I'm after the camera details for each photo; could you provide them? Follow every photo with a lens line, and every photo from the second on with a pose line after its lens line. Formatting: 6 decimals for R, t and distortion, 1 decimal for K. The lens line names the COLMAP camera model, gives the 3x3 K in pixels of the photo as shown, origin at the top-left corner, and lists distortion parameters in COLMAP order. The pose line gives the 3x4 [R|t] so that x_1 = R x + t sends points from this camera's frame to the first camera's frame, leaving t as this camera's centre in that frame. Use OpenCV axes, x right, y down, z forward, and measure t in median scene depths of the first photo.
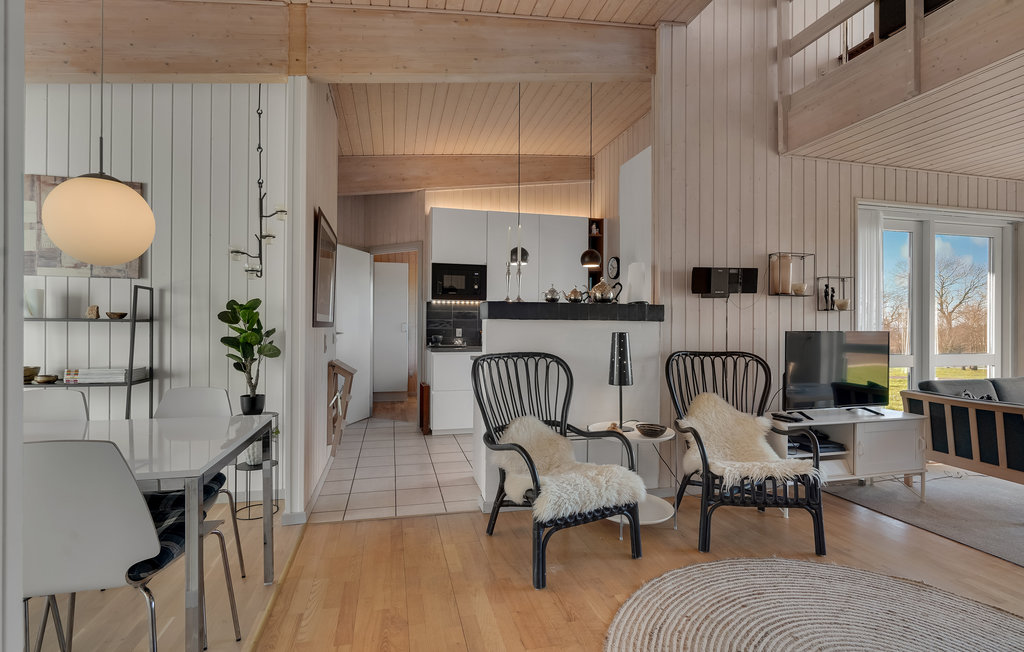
lens RADIAL K [[463.0, 0, 510.9], [0, 463.0, 326.7], [0, 0, 1]] dist [-0.018836, 0.000710]
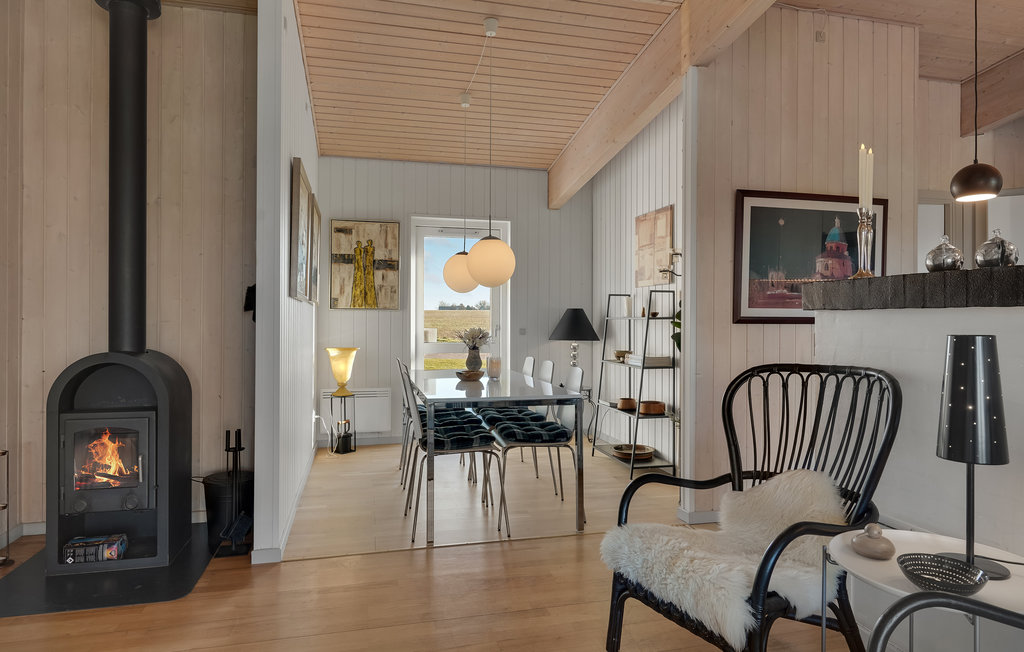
lens RADIAL K [[612.4, 0, 513.4], [0, 612.4, 324.9], [0, 0, 1]] dist [0.000357, -0.000323]
pose [[-0.023858, 0.000773, -0.999715, 0.798271], [-0.012294, 0.999924, 0.001067, 0.007868], [0.999640, 0.012316, -0.023847, 0.599447]]
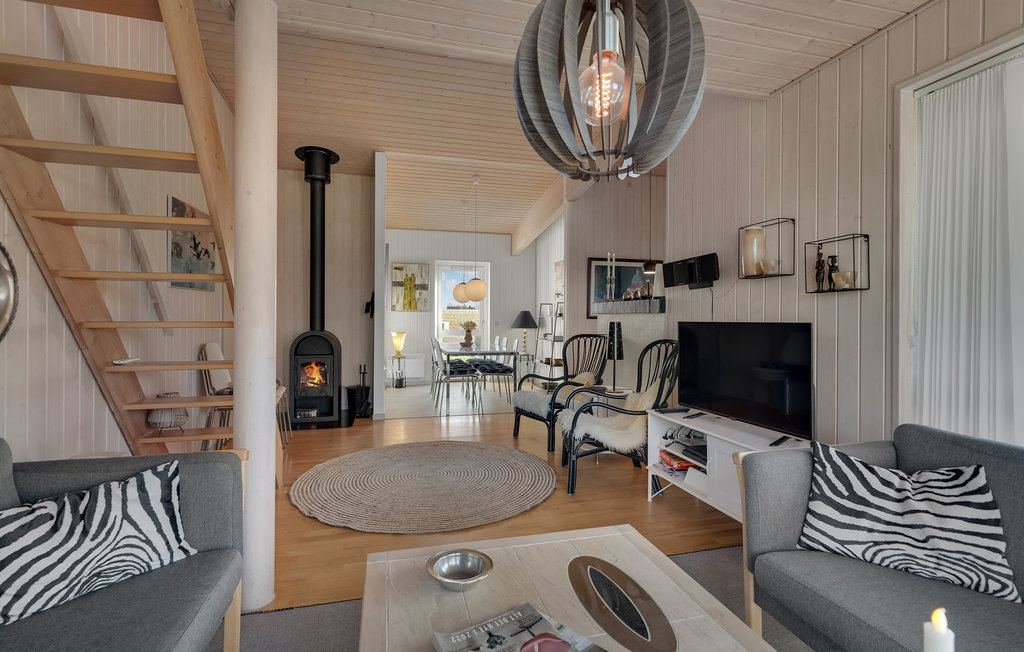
lens RADIAL K [[463.0, 0, 511.3], [0, 463.0, 321.6], [0, 0, 1]] dist [-0.018836, 0.000710]
pose [[-0.006486, 0.002771, -0.999975, 1.644845], [-0.012287, 0.999920, 0.002851, 0.012307], [0.999903, 0.012305, -0.006451, 0.700866]]
